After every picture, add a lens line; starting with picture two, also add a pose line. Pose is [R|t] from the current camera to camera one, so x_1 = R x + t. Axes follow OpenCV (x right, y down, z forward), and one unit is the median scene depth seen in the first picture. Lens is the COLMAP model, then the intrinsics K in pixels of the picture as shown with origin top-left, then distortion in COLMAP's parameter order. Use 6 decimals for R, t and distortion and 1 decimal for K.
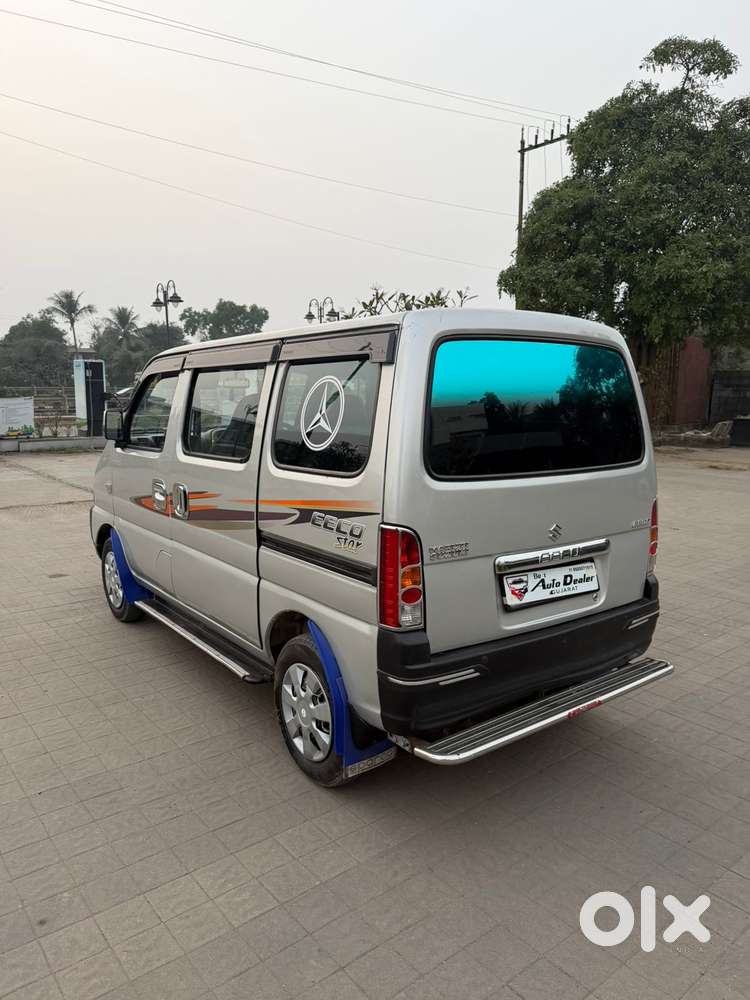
lens RADIAL K [[721.5, 0, 371.4], [0, 721.5, 489.0], [0, 0, 1]] dist [0.062292, -0.075914]
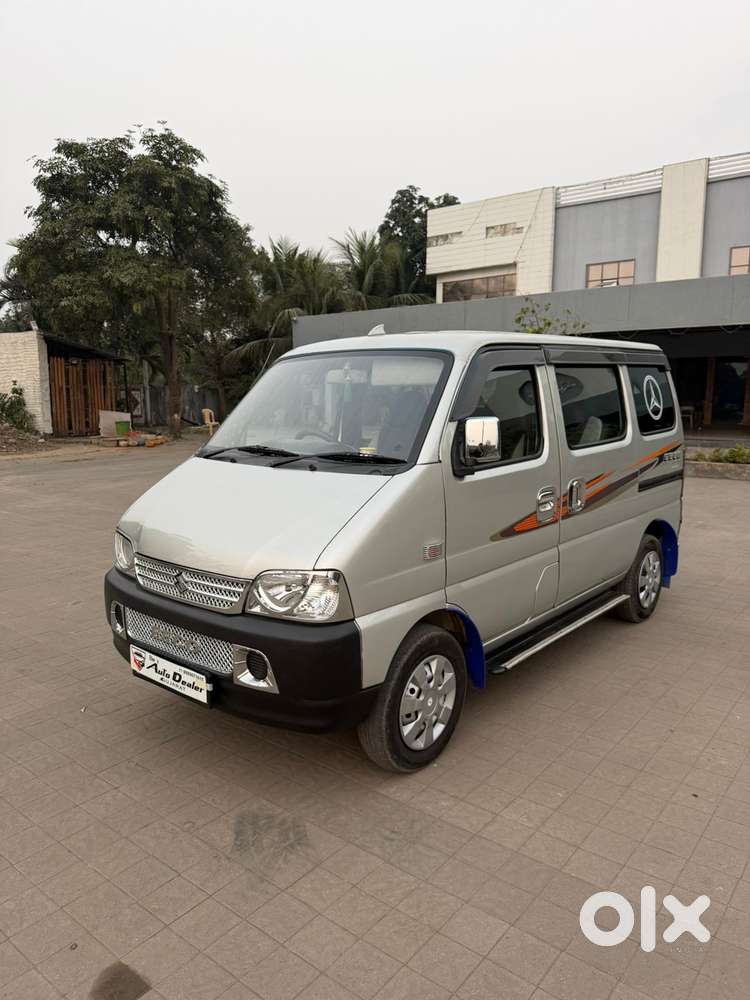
lens RADIAL K [[721.7, 0, 380.1], [0, 721.7, 498.0], [0, 0, 1]] dist [0.032996, -0.034646]
pose [[-0.232923, -0.149096, 0.960998, -1.527689], [0.142005, 0.972371, 0.185279, -0.270656], [-0.962071, 0.179622, -0.205316, 1.922647]]
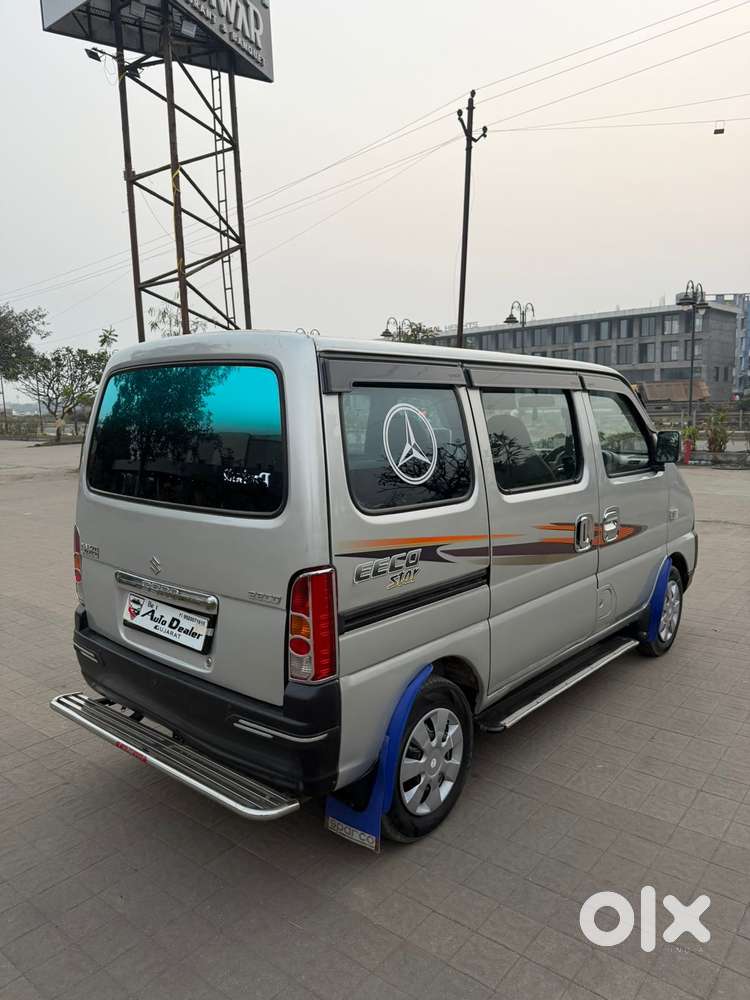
lens RADIAL K [[721.7, 0, 380.1], [0, 721.7, 498.0], [0, 0, 1]] dist [0.032996, -0.034646]
pose [[0.216672, 0.115084, -0.969437, 1.175963], [-0.112214, 0.989381, 0.092371, -0.144568], [0.969774, 0.088770, 0.227286, 1.004921]]
